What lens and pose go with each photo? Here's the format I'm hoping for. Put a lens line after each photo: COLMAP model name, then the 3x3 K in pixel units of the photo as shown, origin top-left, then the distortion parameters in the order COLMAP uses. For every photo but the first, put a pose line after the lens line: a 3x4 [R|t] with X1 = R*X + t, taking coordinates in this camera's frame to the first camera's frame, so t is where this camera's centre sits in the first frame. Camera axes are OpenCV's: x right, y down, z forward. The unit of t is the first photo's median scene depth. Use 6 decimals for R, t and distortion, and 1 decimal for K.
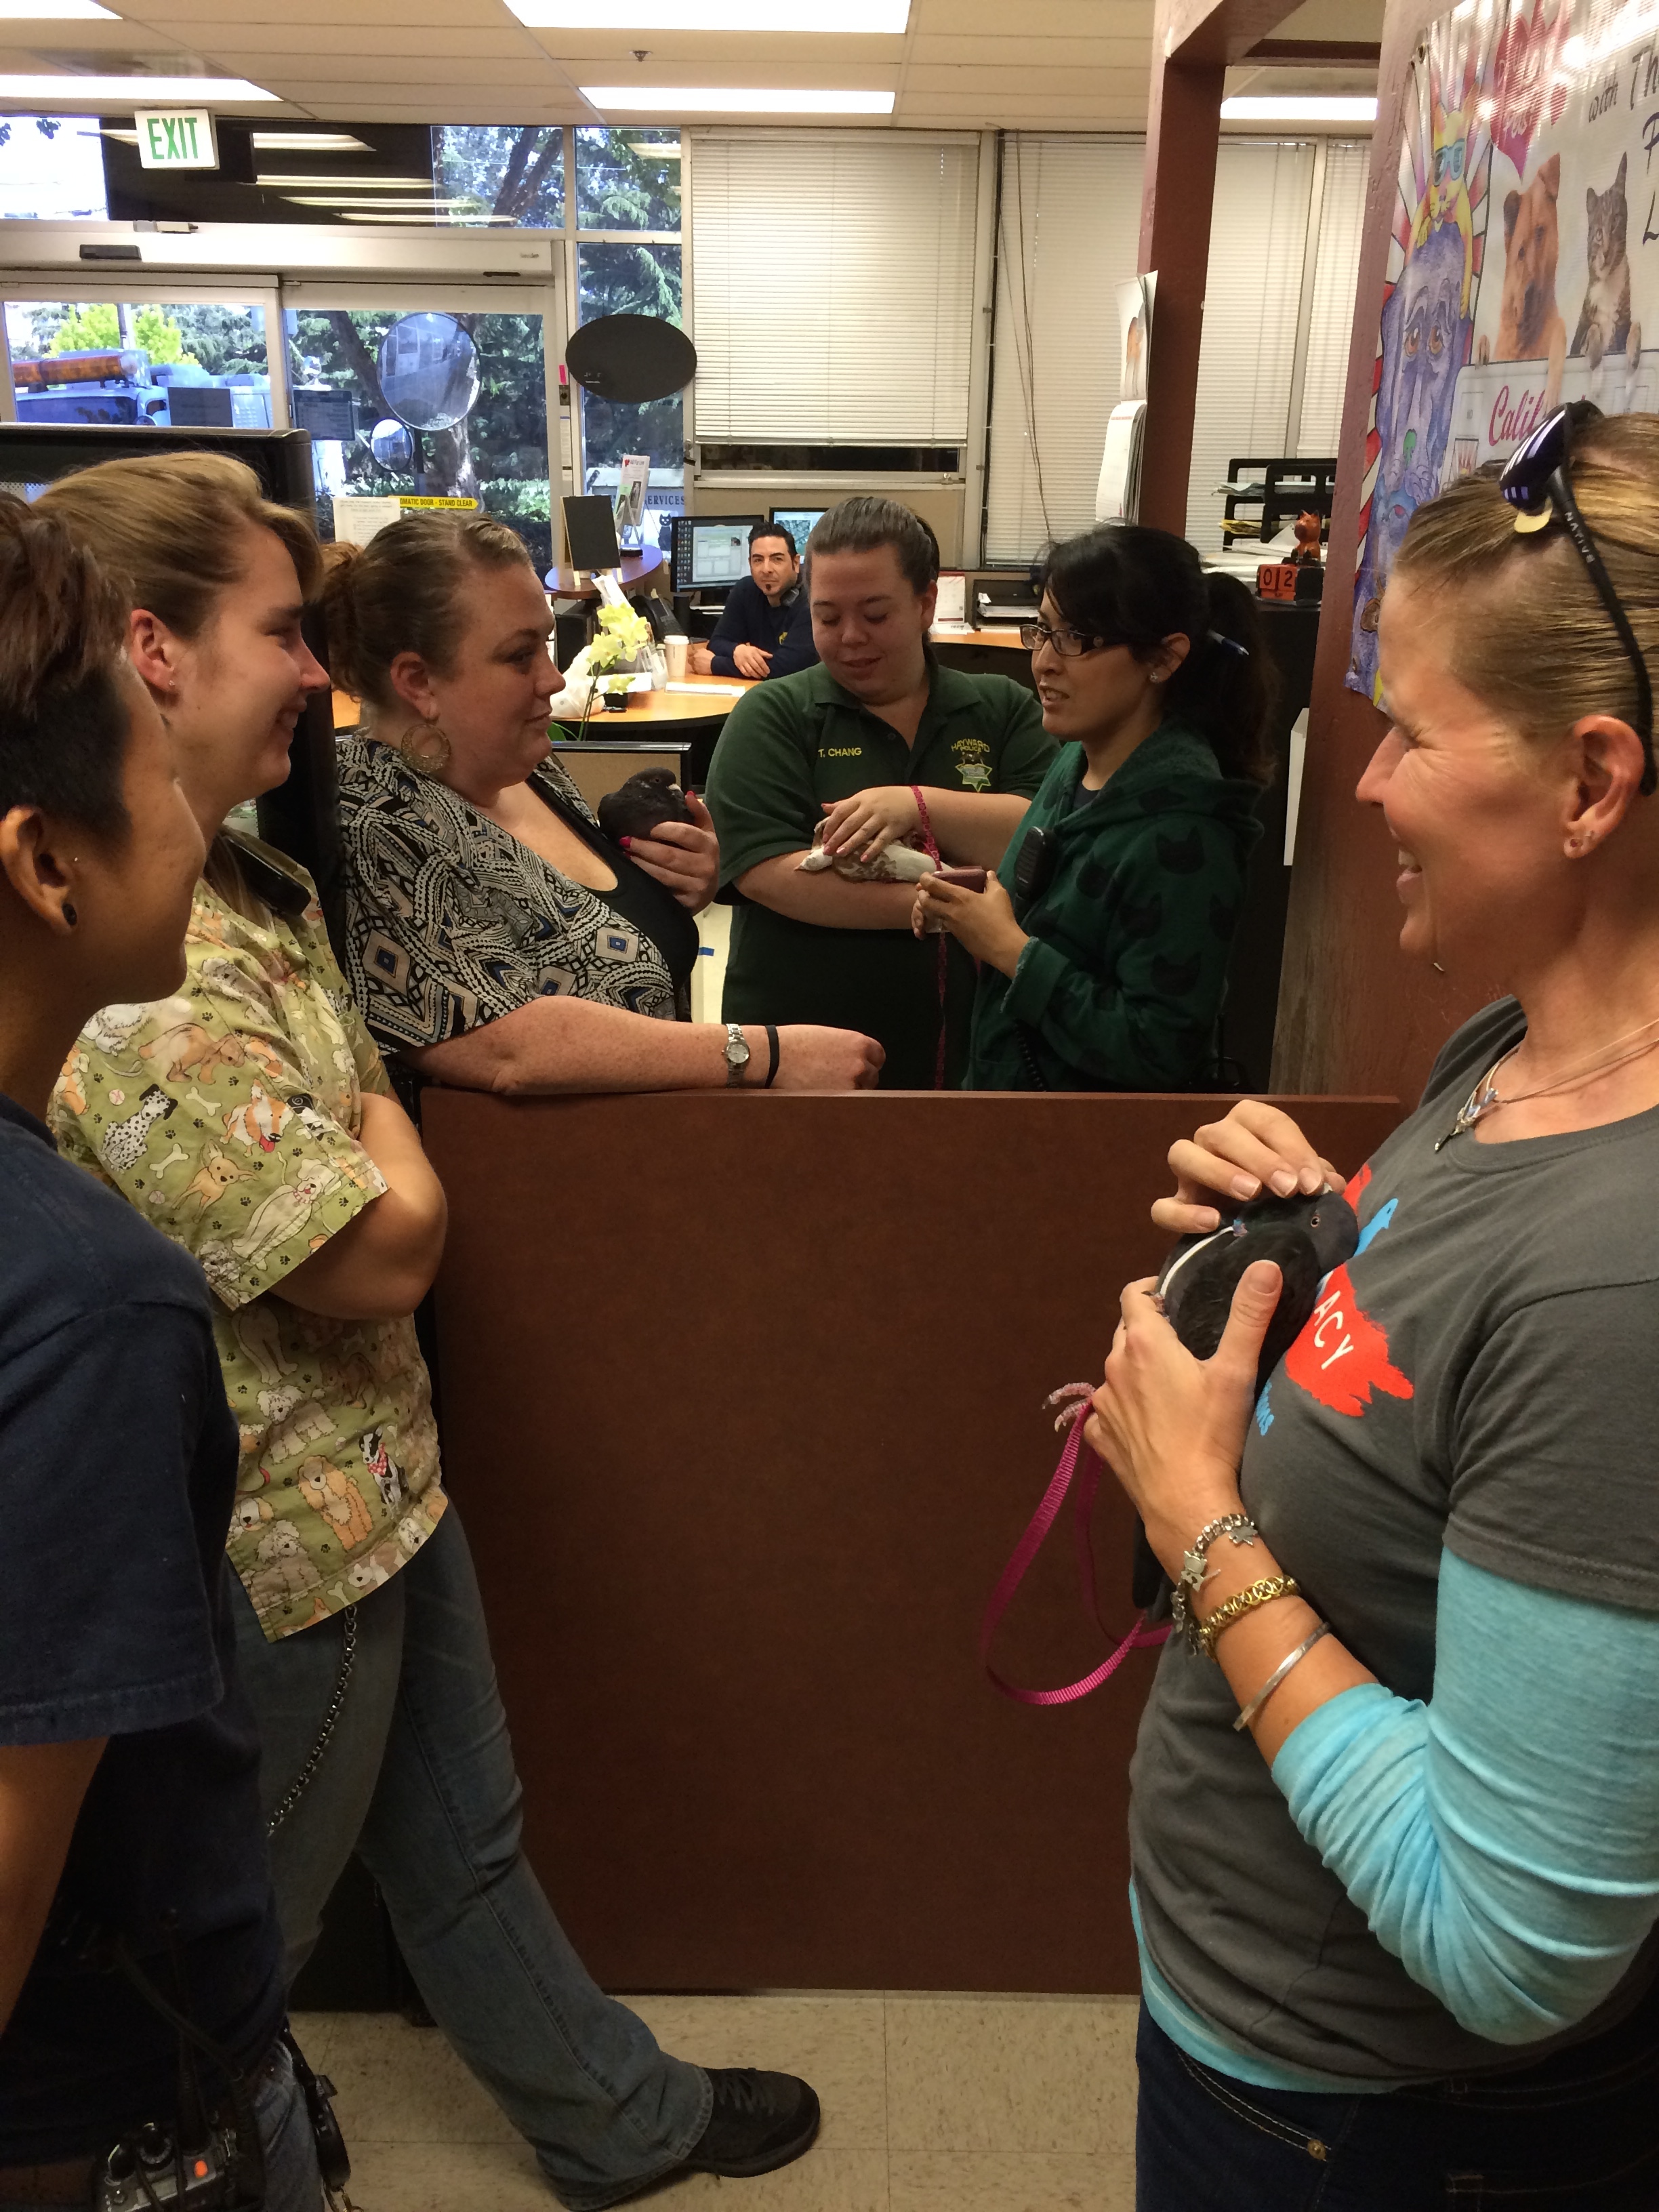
lens RADIAL K [[1873.5, 0, 846.9], [0, 1873.5, 1101.1], [0, 0, 1]] dist [0.107321, -0.186731]
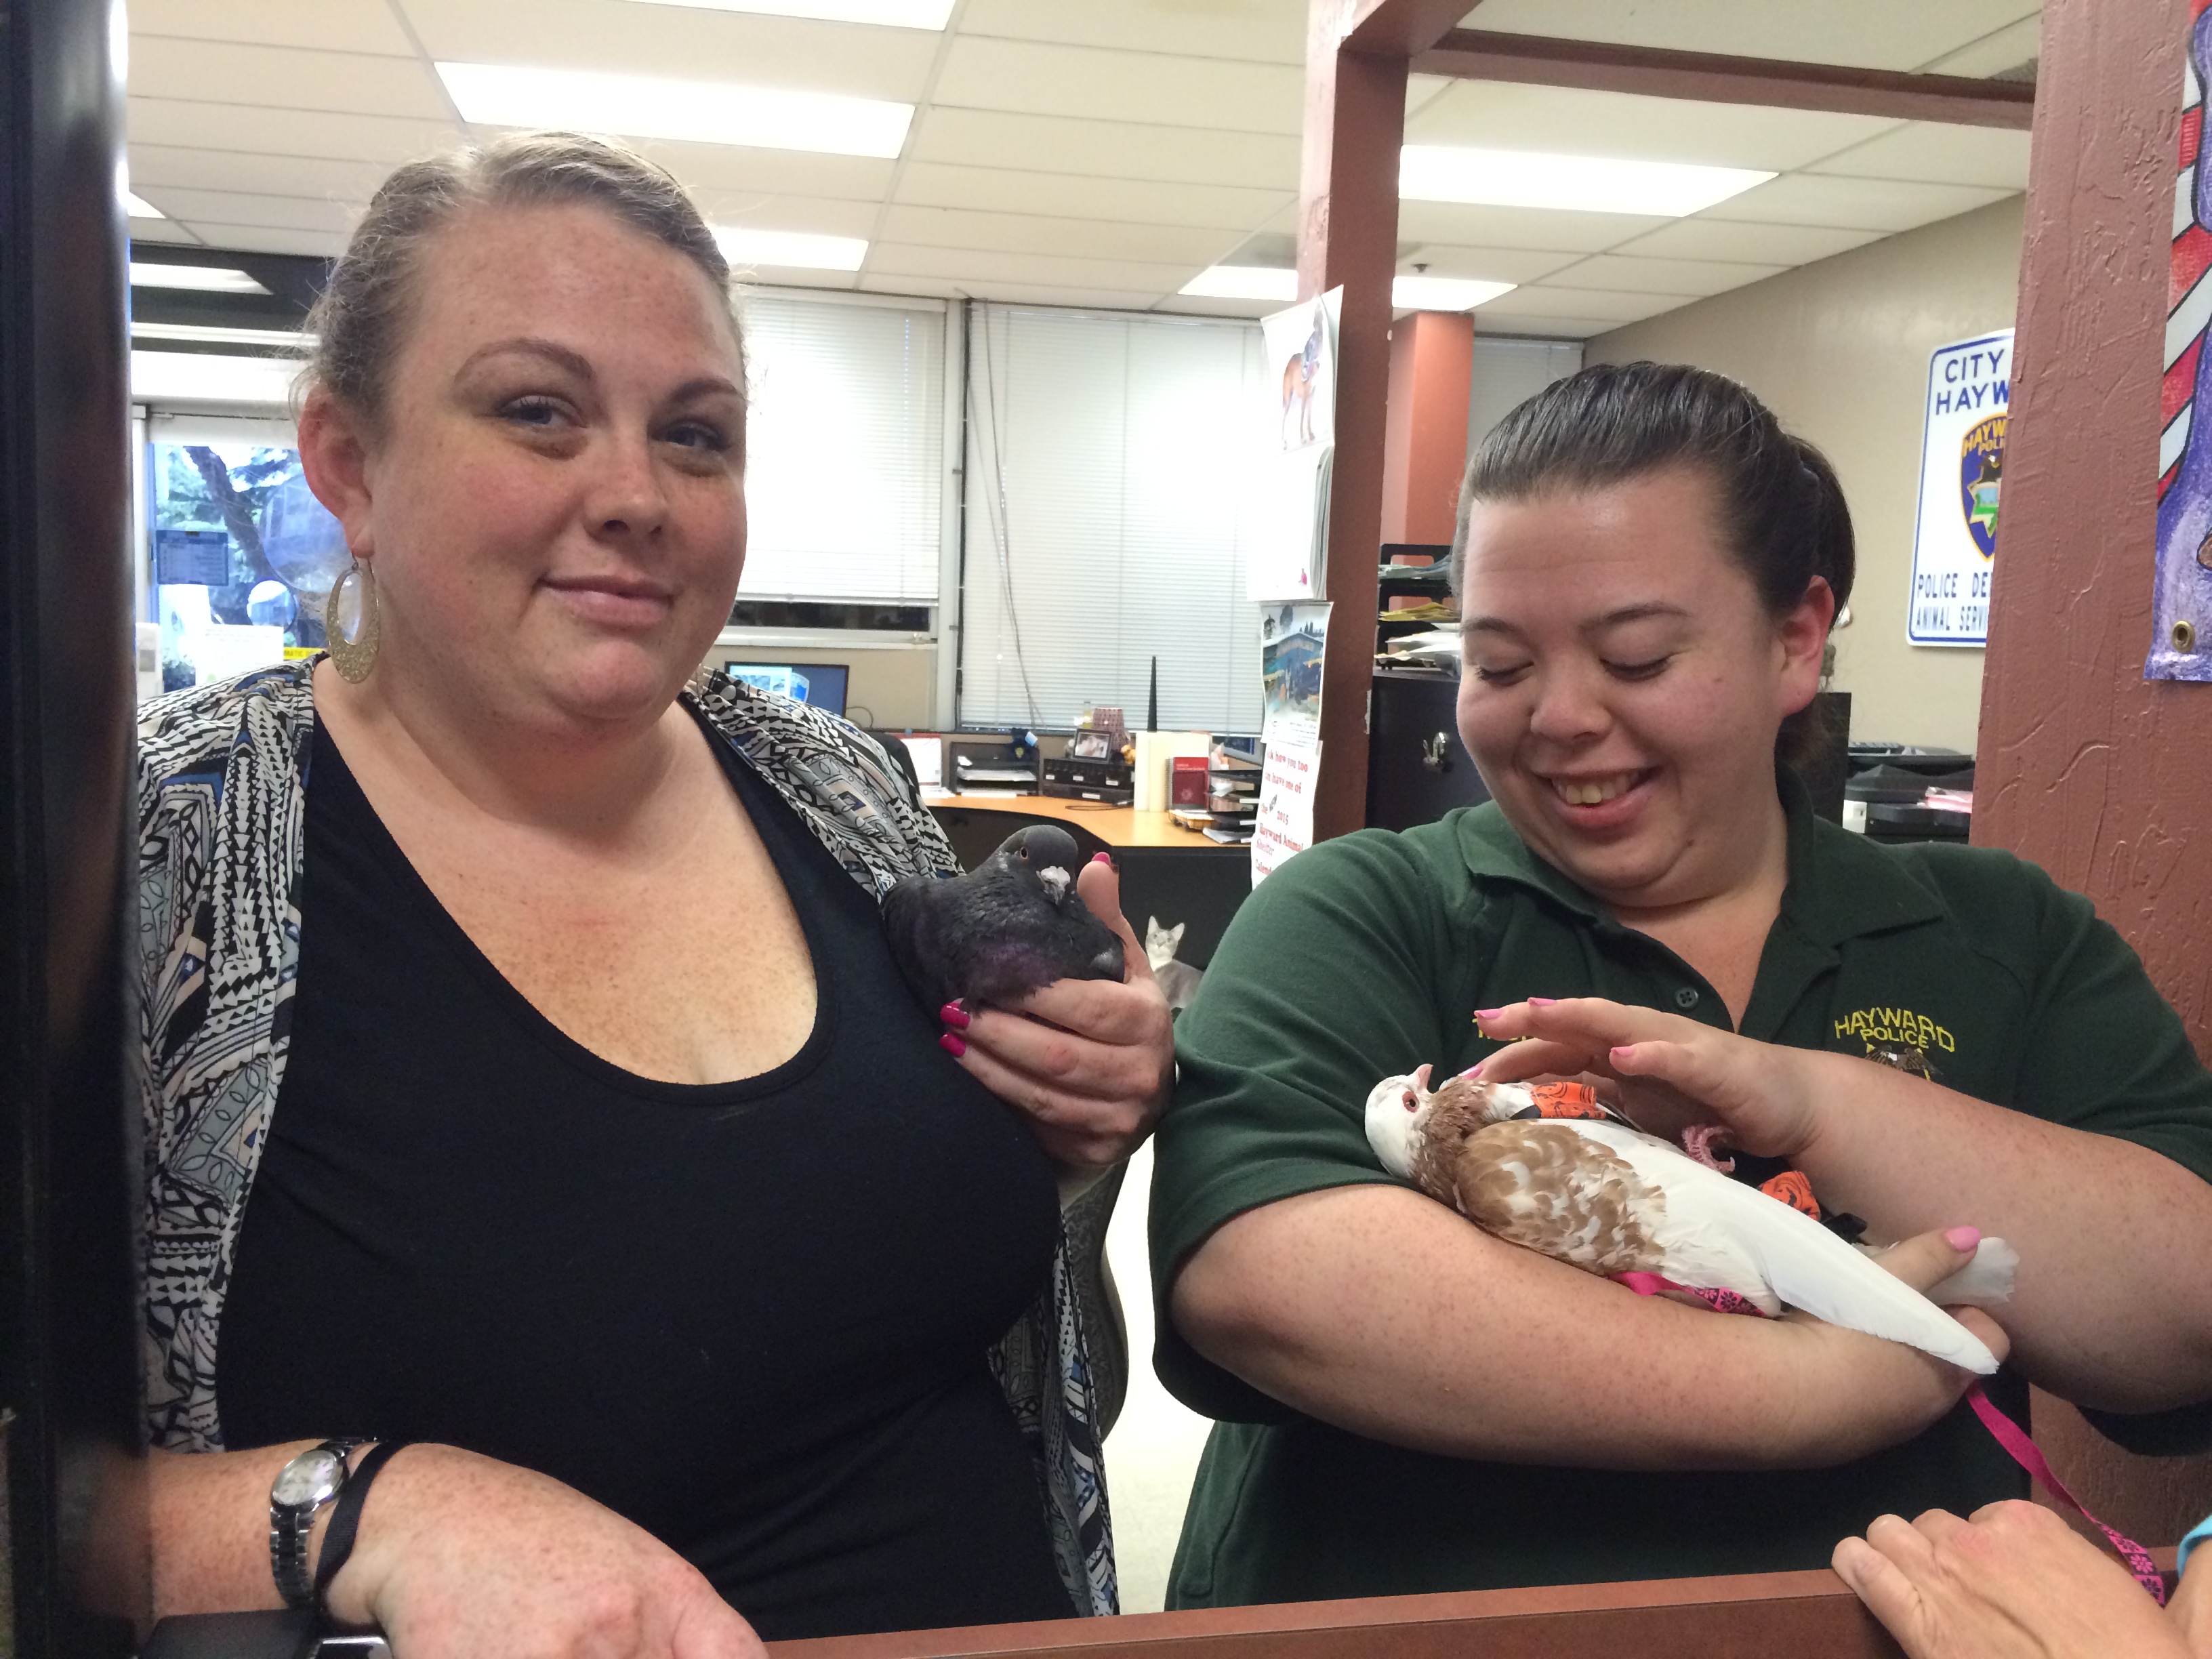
lens RADIAL K [[1873.5, 0, 1114.5], [0, 1873.5, 822.1], [0, 0, 1]] dist [0.107321, -0.186731]
pose [[0.981271, 0.002386, 0.192618, -0.030132], [0.042461, 0.972650, -0.228362, -0.027440], [-0.187894, 0.232264, 0.954332, 0.126987]]
